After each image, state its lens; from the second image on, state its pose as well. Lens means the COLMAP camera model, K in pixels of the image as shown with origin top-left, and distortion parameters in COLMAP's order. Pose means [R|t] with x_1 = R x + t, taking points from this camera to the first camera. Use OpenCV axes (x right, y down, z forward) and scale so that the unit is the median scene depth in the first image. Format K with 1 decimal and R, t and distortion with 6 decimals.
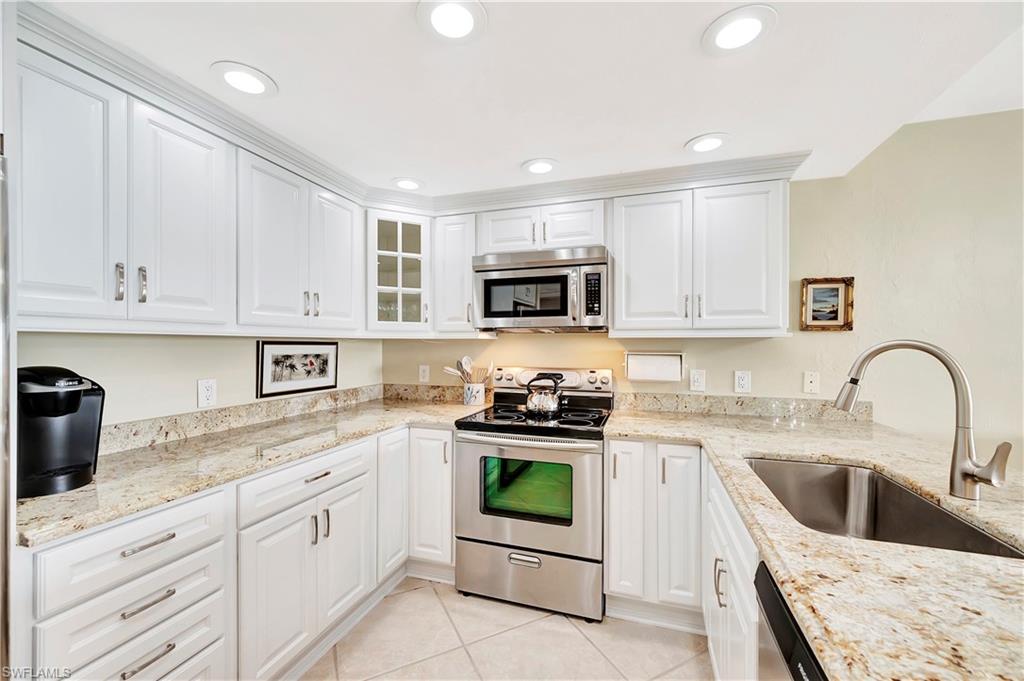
lens RADIAL K [[406.2, 0, 512.6], [0, 406.2, 343.0], [0, 0, 1]] dist [-0.003903, 0.000058]
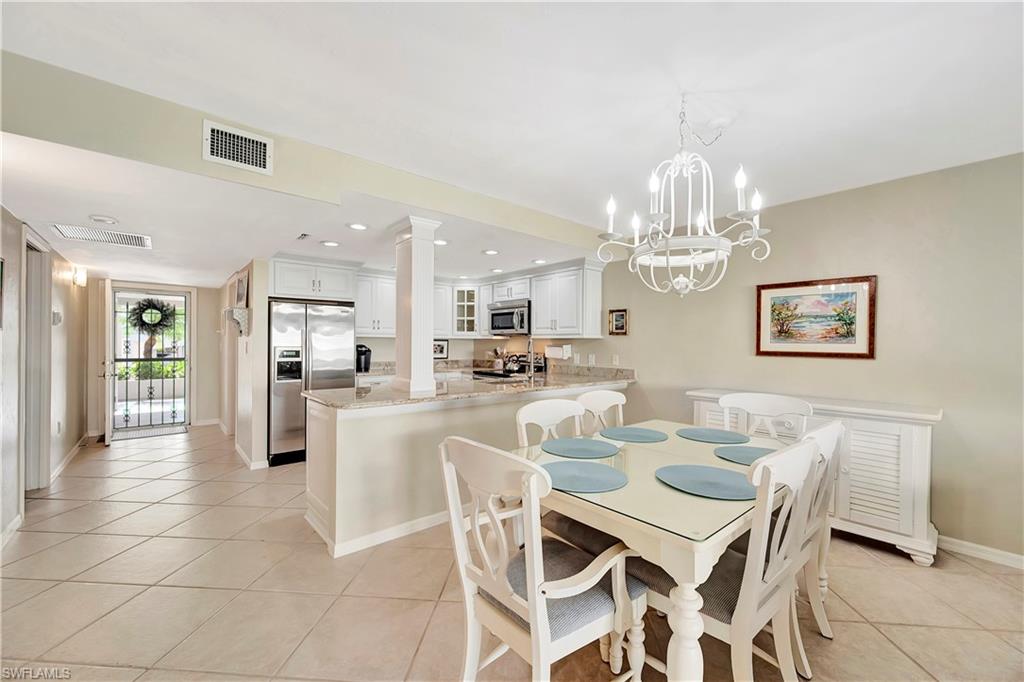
lens RADIAL K [[410.4, 0, 512.4], [0, 410.4, 344.5], [0, 0, 1]] dist [-0.000112, -0.001246]
pose [[0.852479, 0.009109, -0.522683, 1.344966], [-0.007431, 0.999958, 0.005307, 0.010459], [0.522709, -0.000641, 0.852511, -1.014530]]
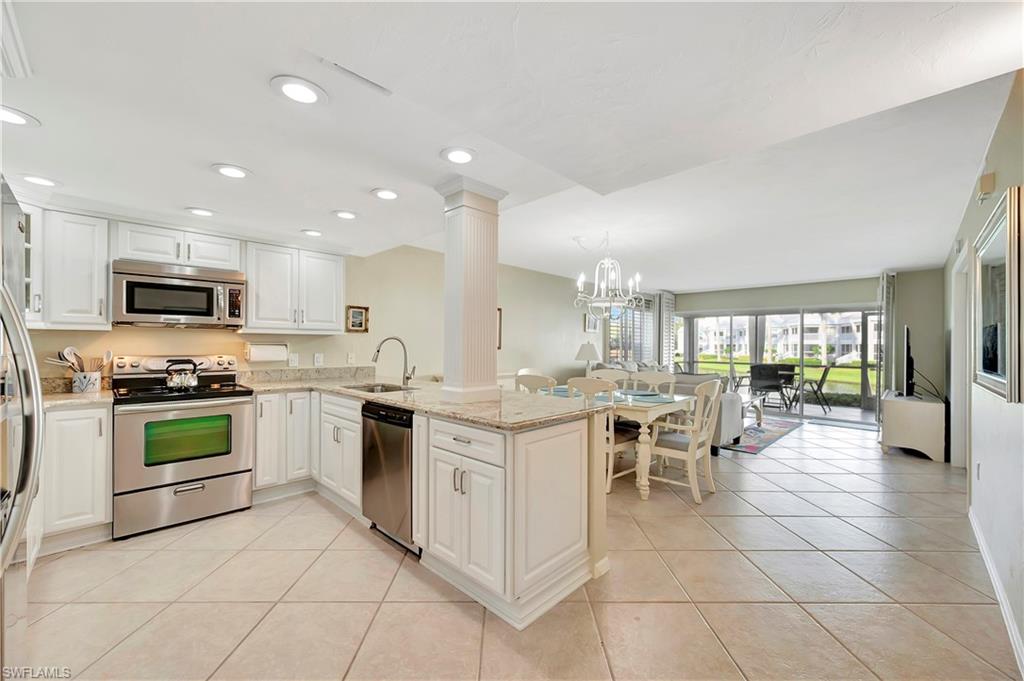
lens RADIAL K [[406.2, 0, 511.5], [0, 406.2, 342.6], [0, 0, 1]] dist [-0.003903, 0.000058]
pose [[0.449885, 0.006198, 0.893065, -0.651276], [-0.006674, 0.999971, -0.003578, 0.021637], [-0.893062, -0.004351, 0.449913, -0.561937]]
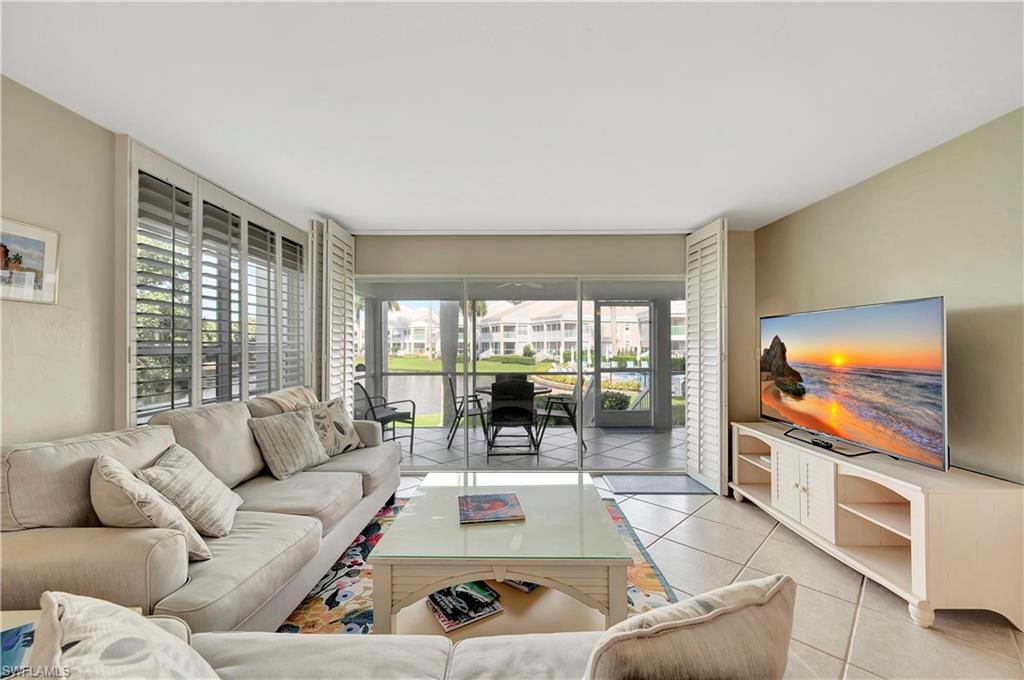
lens RADIAL K [[406.2, 0, 513.8], [0, 406.2, 341.6], [0, 0, 1]] dist [-0.003903, 0.000058]
pose [[-0.314143, 0.005985, 0.949357, 1.632719], [0.004351, 0.999979, -0.004864, 0.007344], [-0.949366, 0.002603, -0.314163, -0.309506]]
